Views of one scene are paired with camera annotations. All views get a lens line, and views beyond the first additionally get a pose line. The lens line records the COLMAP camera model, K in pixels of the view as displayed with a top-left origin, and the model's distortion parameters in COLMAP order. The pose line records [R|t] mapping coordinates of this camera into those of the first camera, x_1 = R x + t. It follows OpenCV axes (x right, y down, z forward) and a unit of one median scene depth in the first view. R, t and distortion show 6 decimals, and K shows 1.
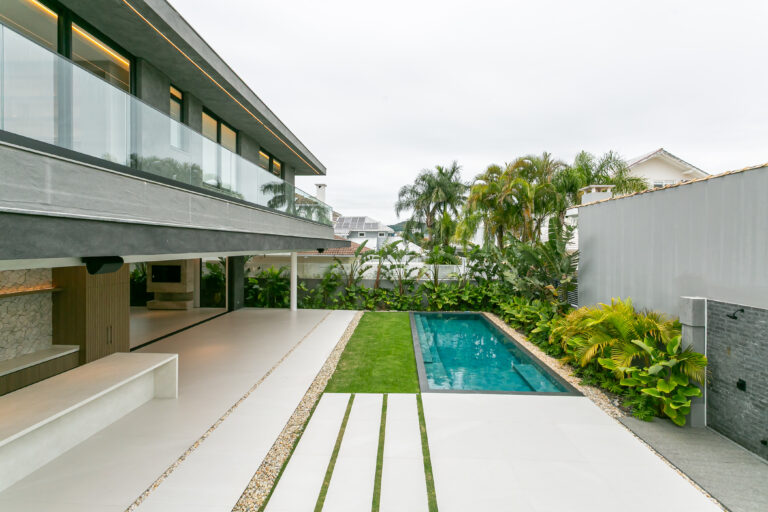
lens RADIAL K [[364.7, 0, 379.3], [0, 364.7, 246.2], [0, 0, 1]] dist [-0.000399, -0.000061]
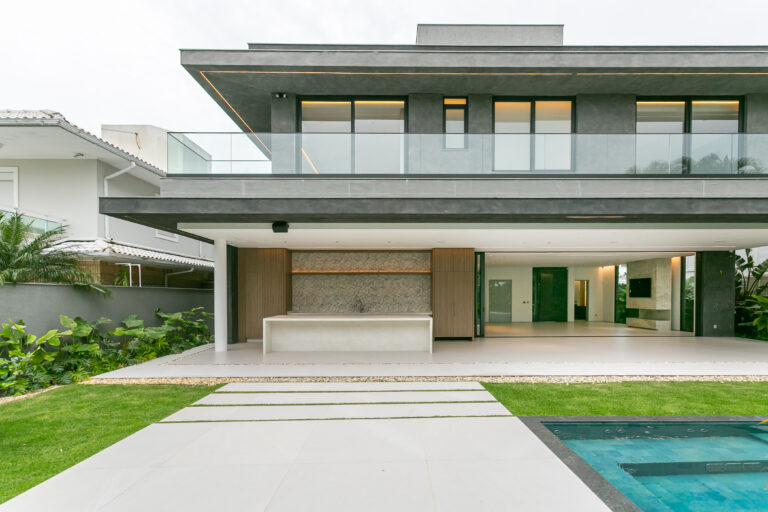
lens RADIAL K [[375.6, 0, 385.0], [0, 375.6, 294.3], [0, 0, 1]] dist [-0.000317, 0.000053]
pose [[0.062936, 0.001939, -0.998016, 0.612426], [-0.002277, 0.999996, 0.001800, 0.191047], [0.998015, 0.002159, 0.062940, 0.679741]]
